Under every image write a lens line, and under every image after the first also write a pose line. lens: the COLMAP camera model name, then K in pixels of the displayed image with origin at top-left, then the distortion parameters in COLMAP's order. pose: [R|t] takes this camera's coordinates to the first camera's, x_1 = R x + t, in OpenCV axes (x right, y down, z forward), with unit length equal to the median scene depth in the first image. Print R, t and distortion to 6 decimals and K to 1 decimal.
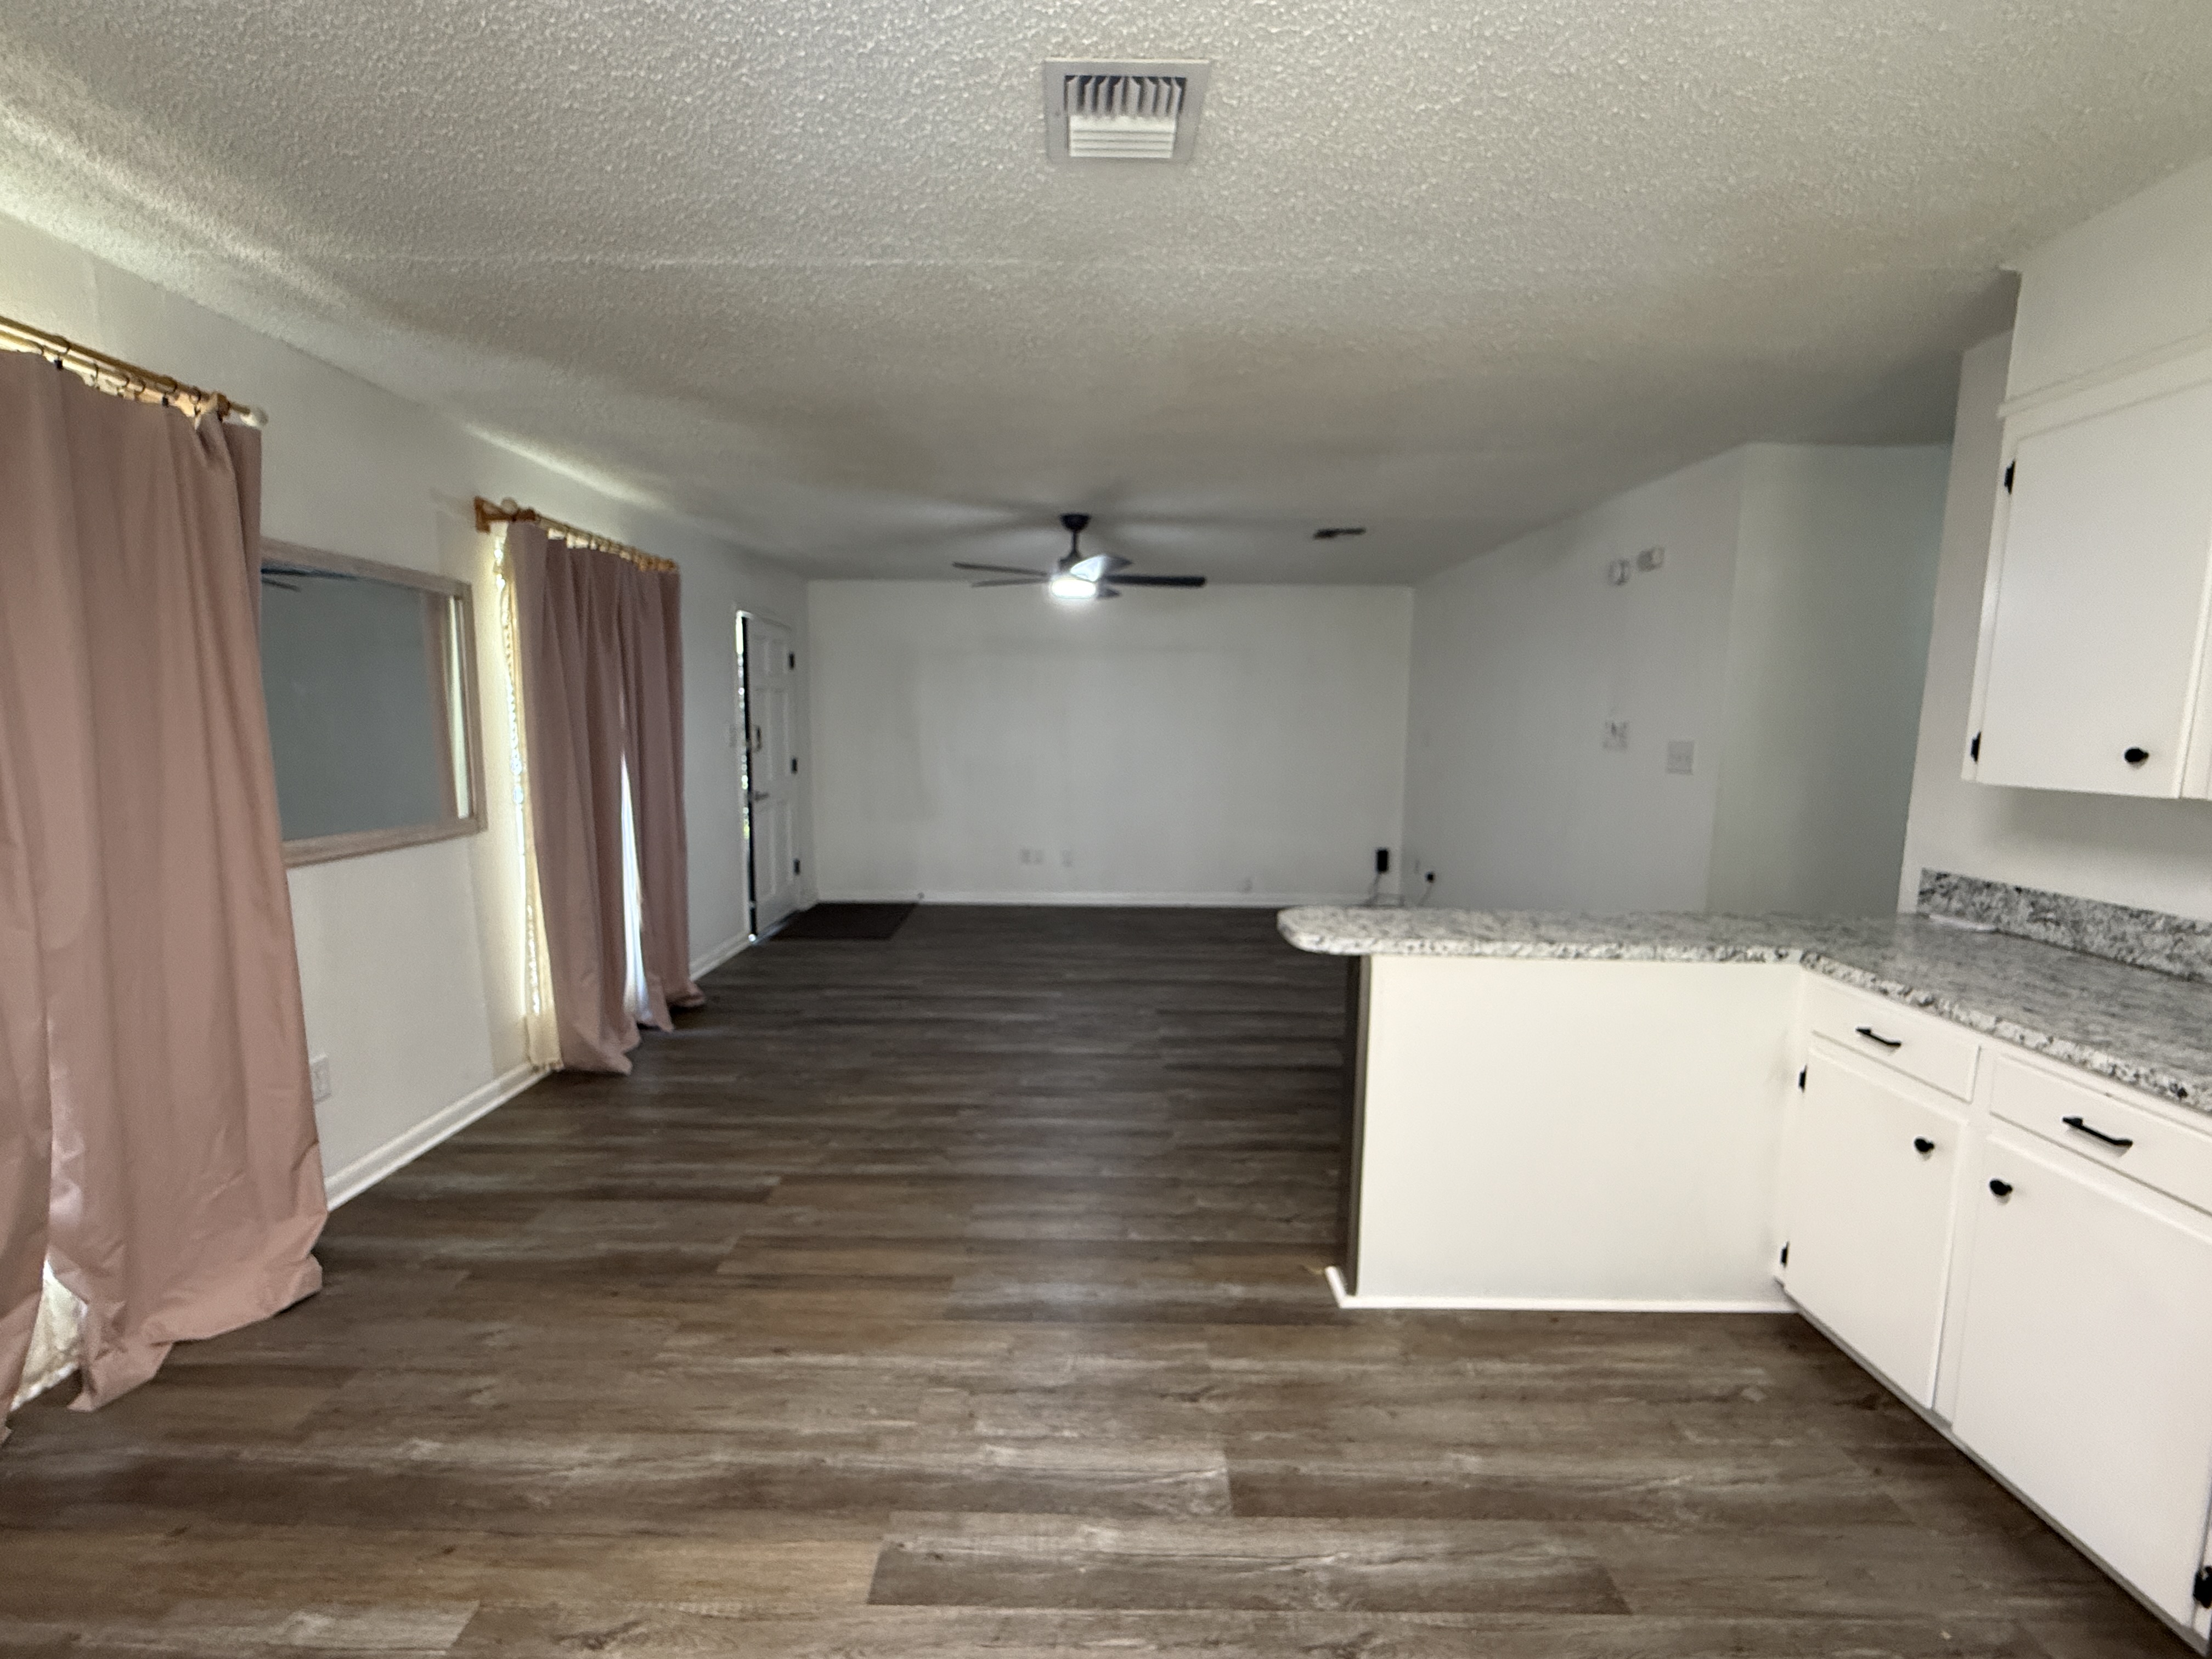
lens RADIAL K [[917.7, 0, 1106.0], [0, 917.7, 829.5], [0, 0, 1]] dist [-0.001426, -0.000218]
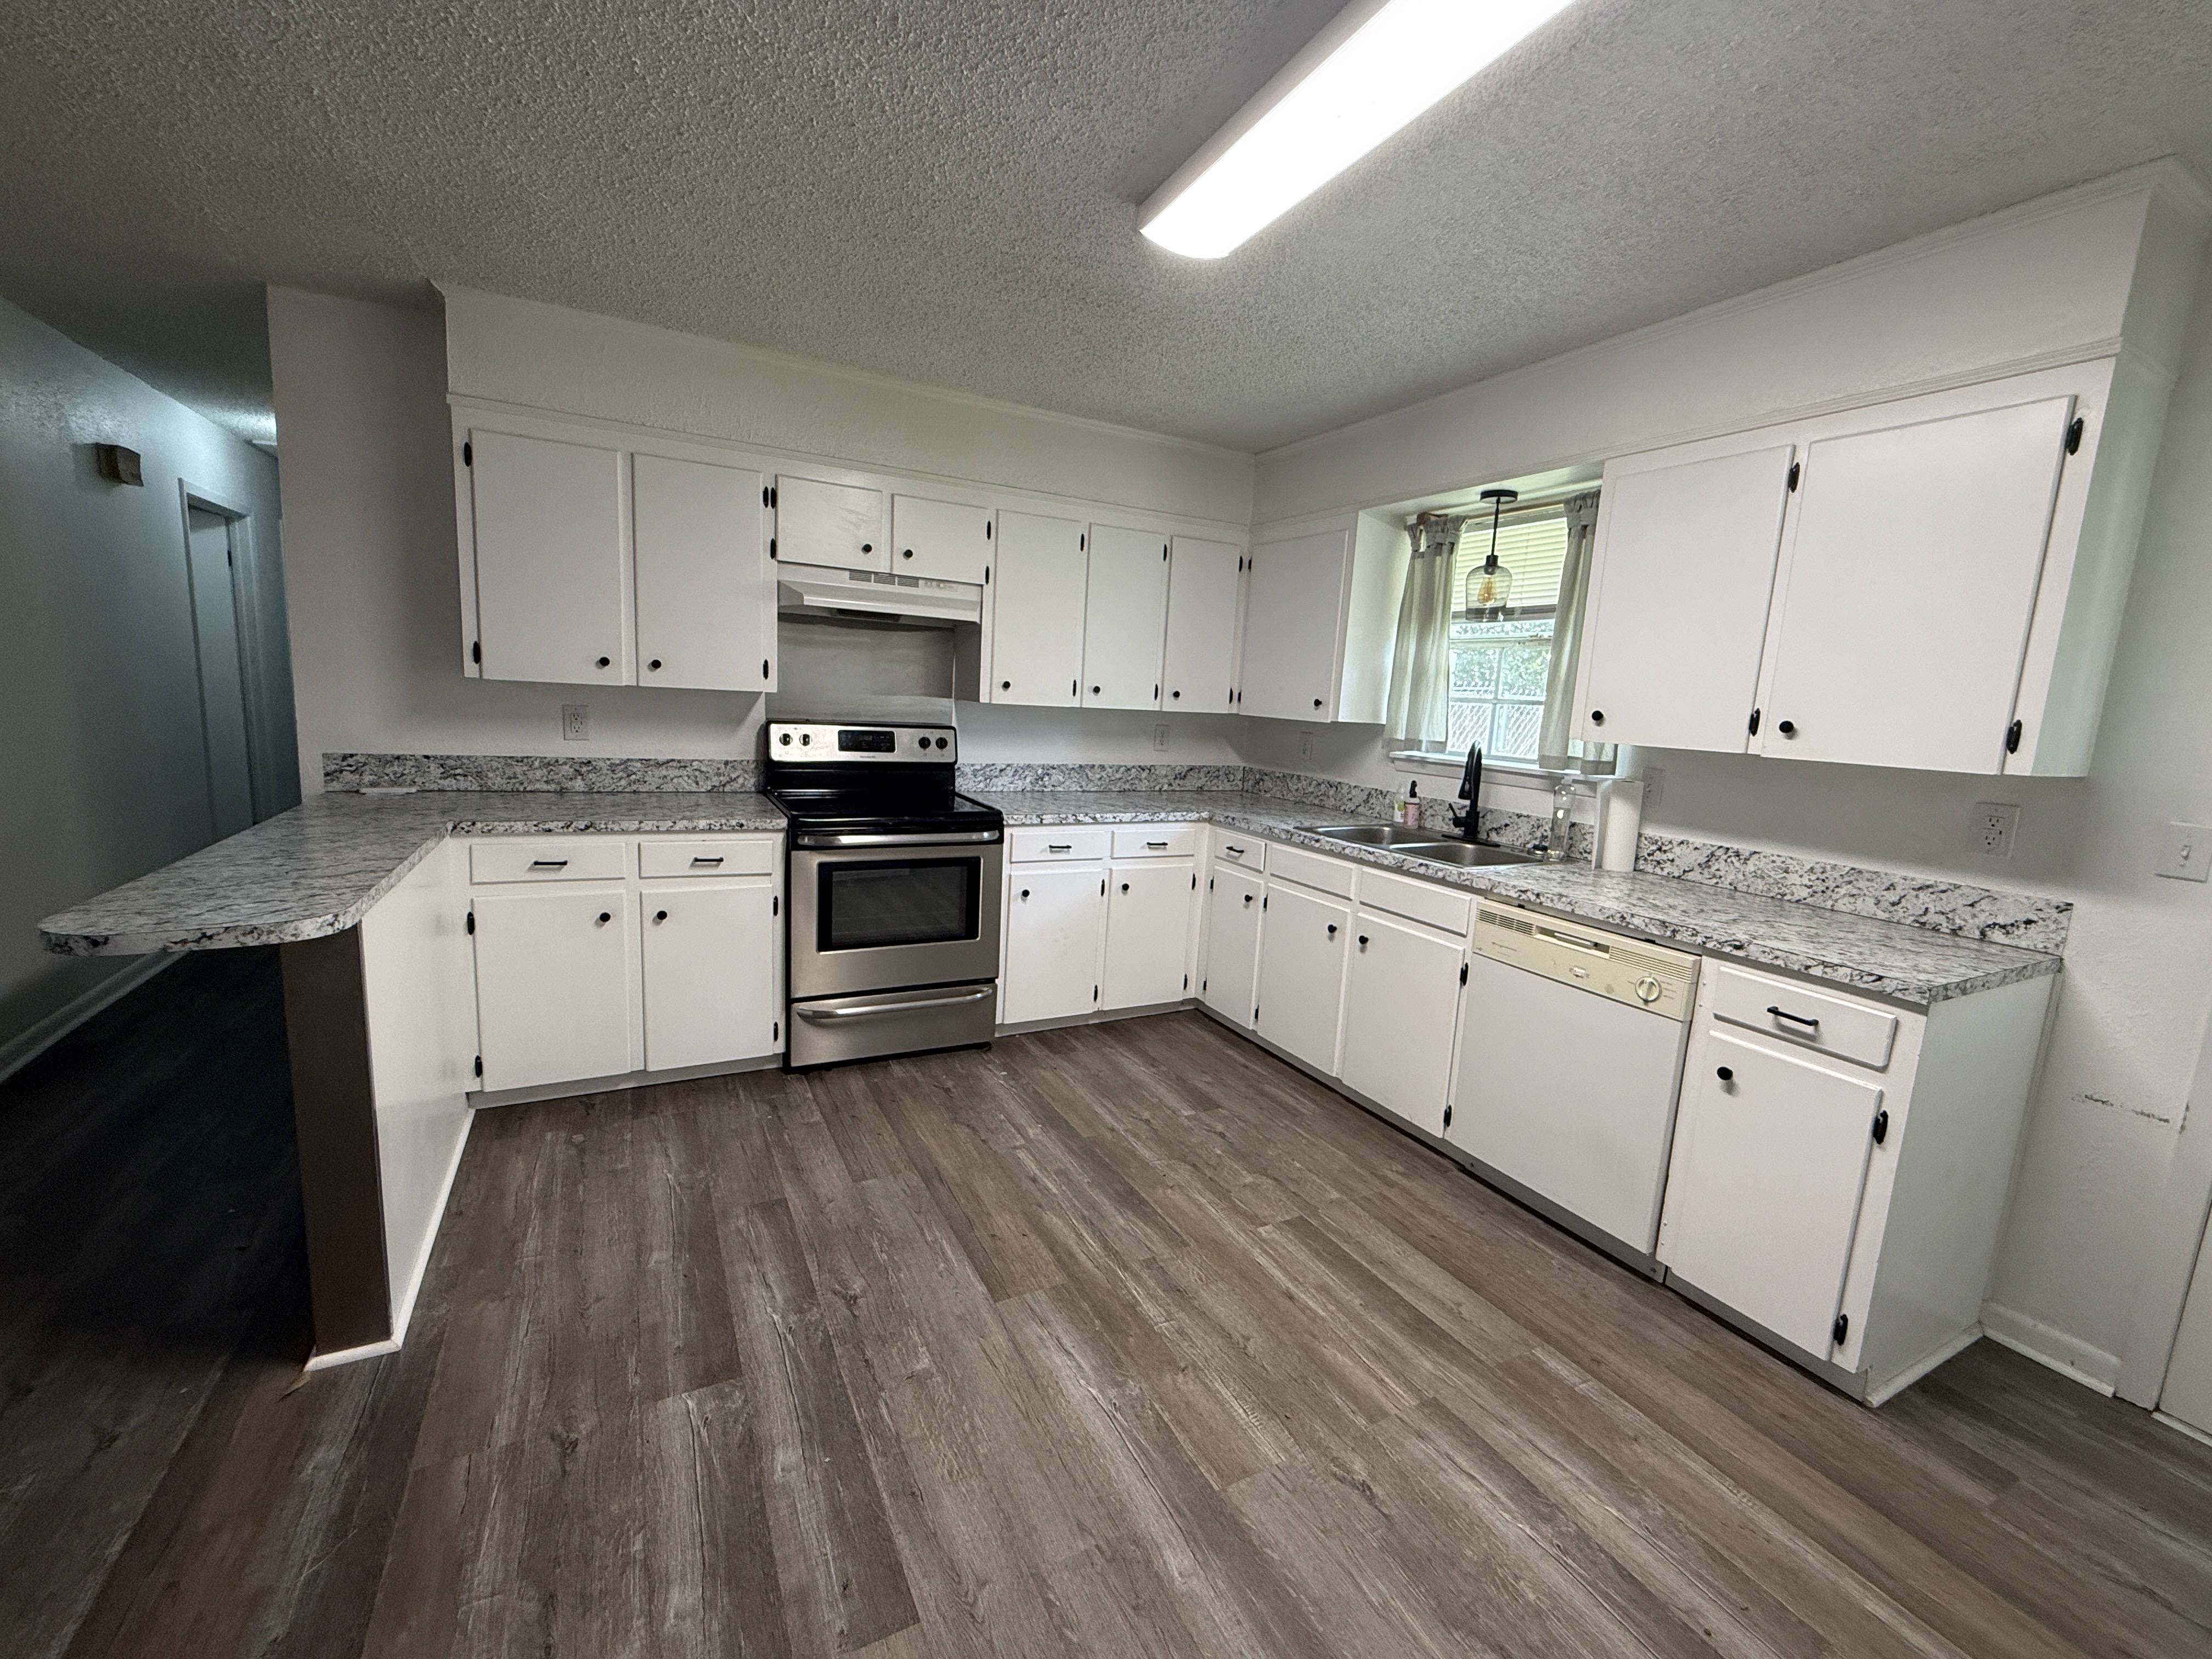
lens RADIAL K [[917.7, 0, 1106.0], [0, 917.7, 829.5], [0, 0, 1]] dist [-0.001426, -0.000218]
pose [[-0.472404, -0.170457, 0.864742, -0.823763], [0.041153, 0.975785, 0.214828, -0.098607], [-0.880421, 0.137072, -0.453950, 0.933685]]
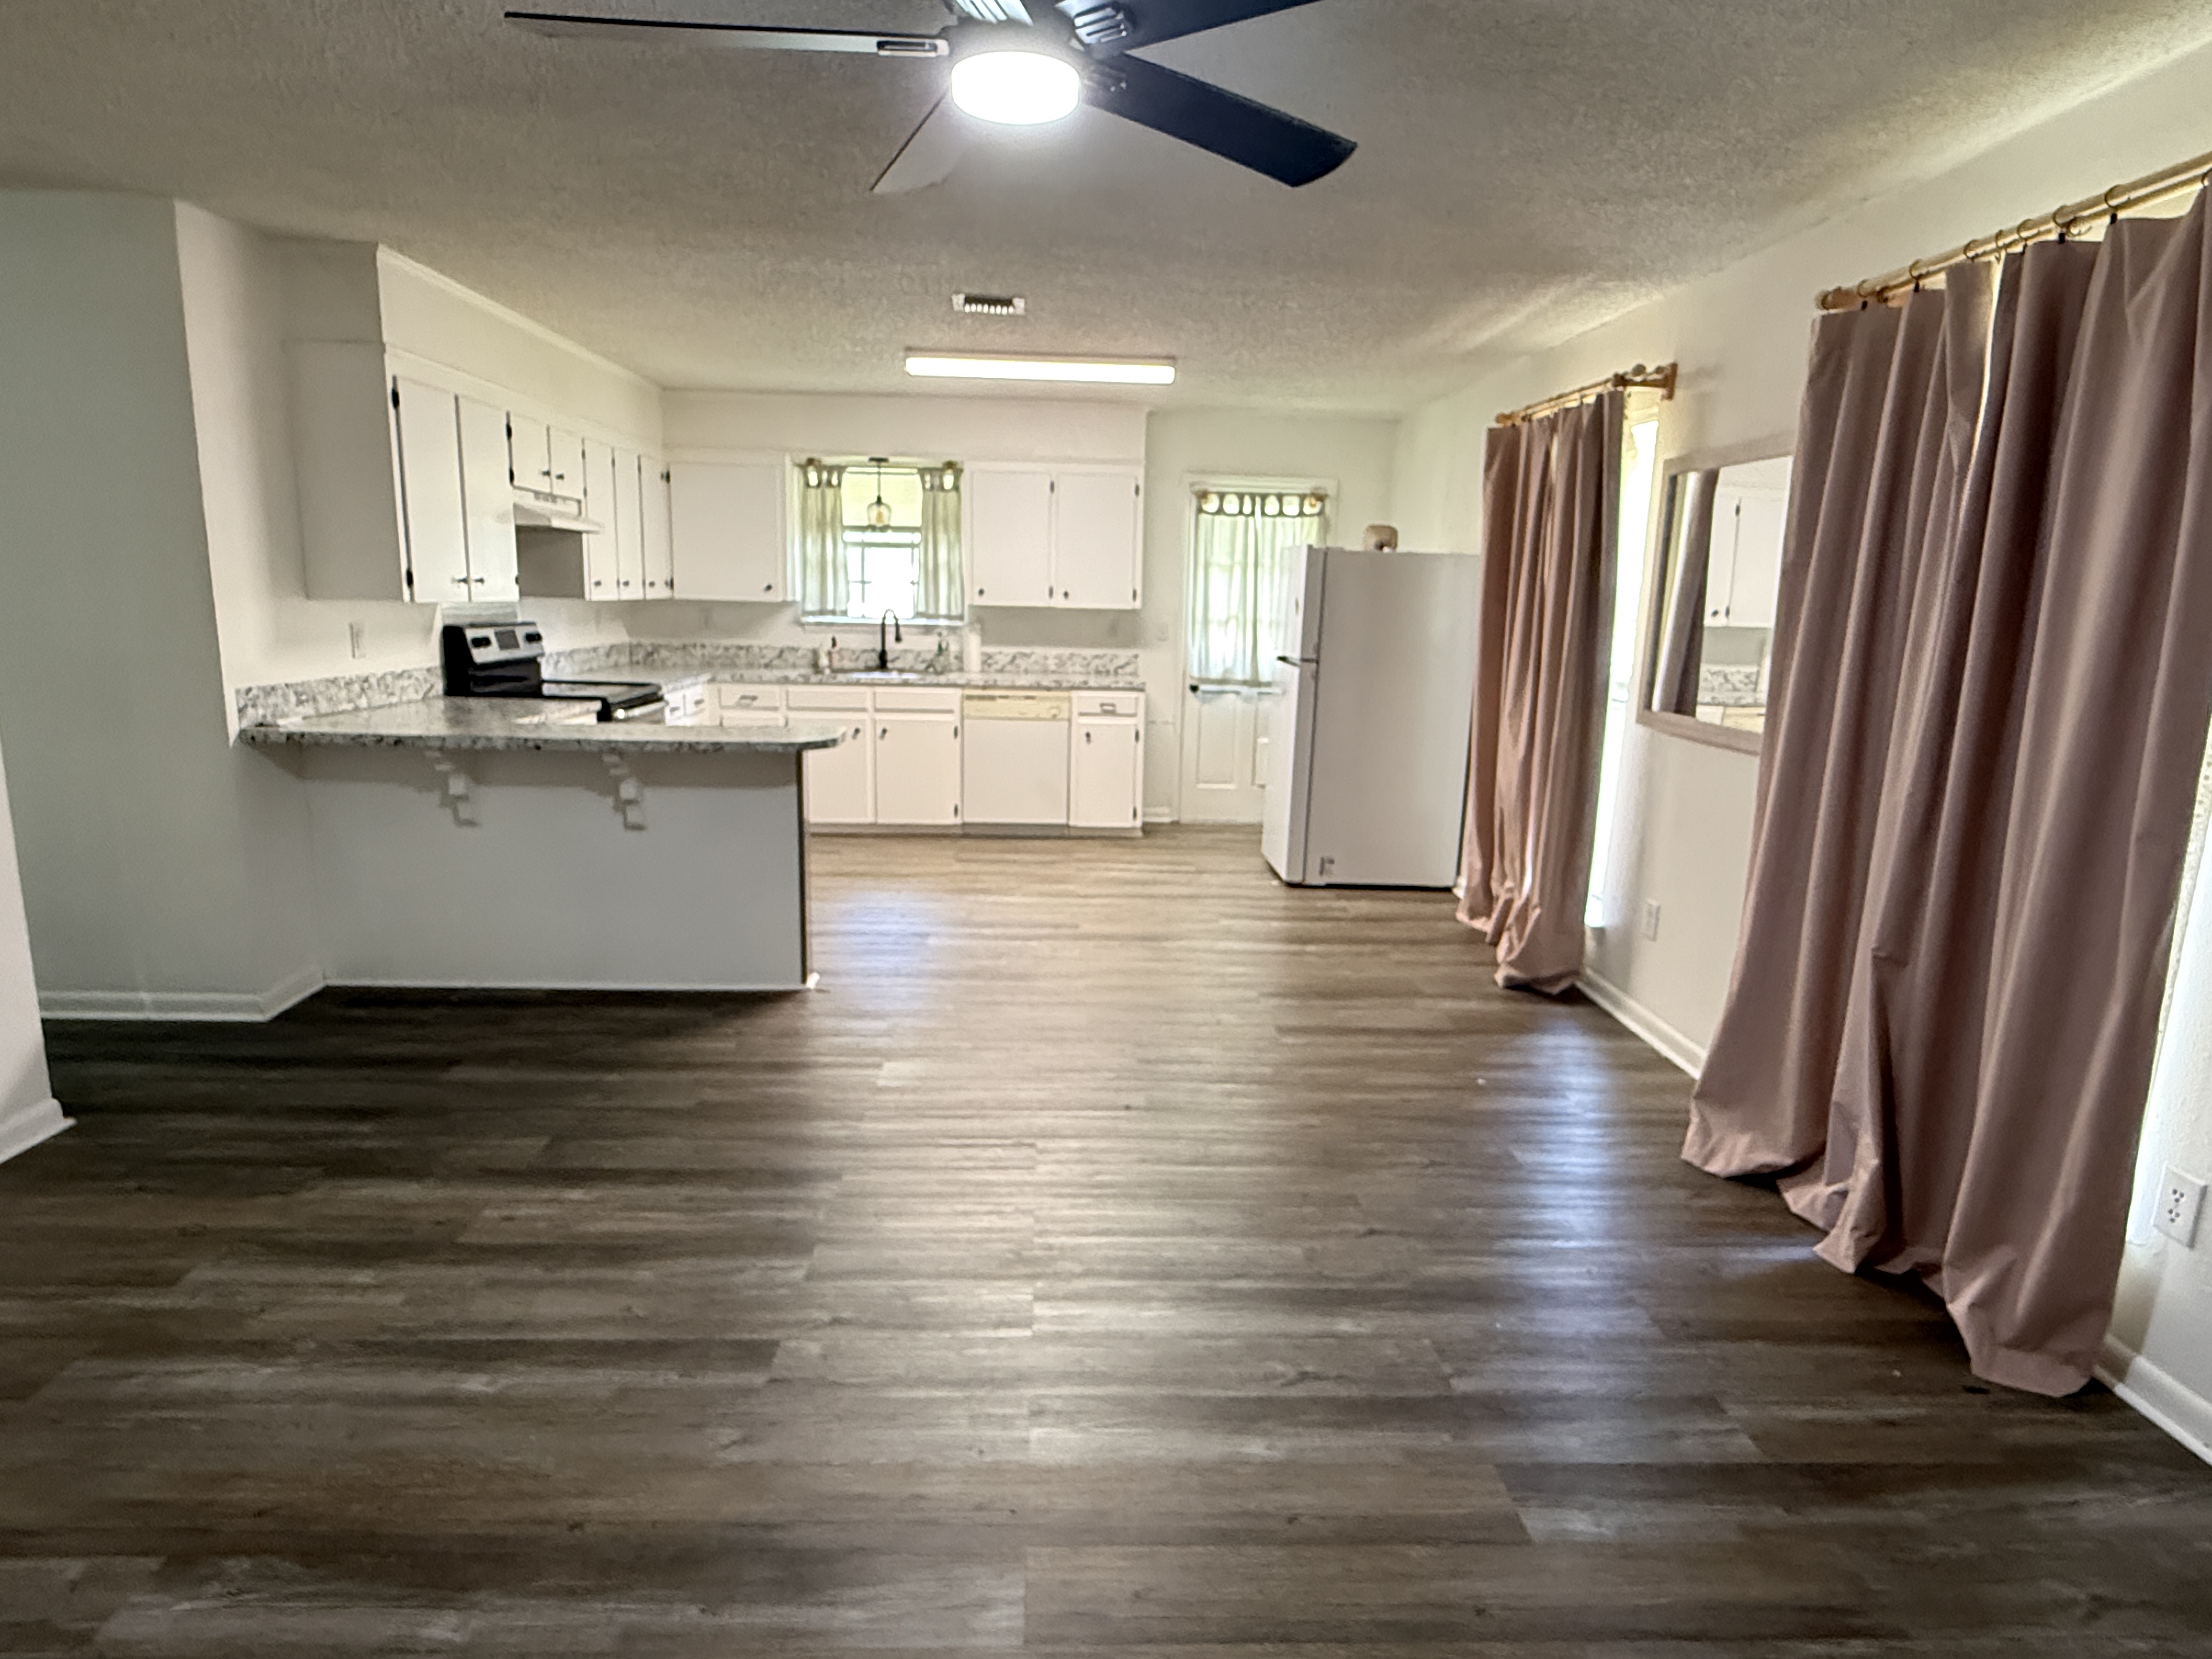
lens RADIAL K [[1253.9, 0, 1106.0], [0, 1253.9, 829.5], [0, 0, 1]] dist [0.002566, -0.000110]
pose [[-0.997903, -0.026439, -0.059082, -0.098770], [-0.042910, 0.953596, 0.298016, -0.406964], [0.048461, 0.299926, -0.952731, 3.550350]]
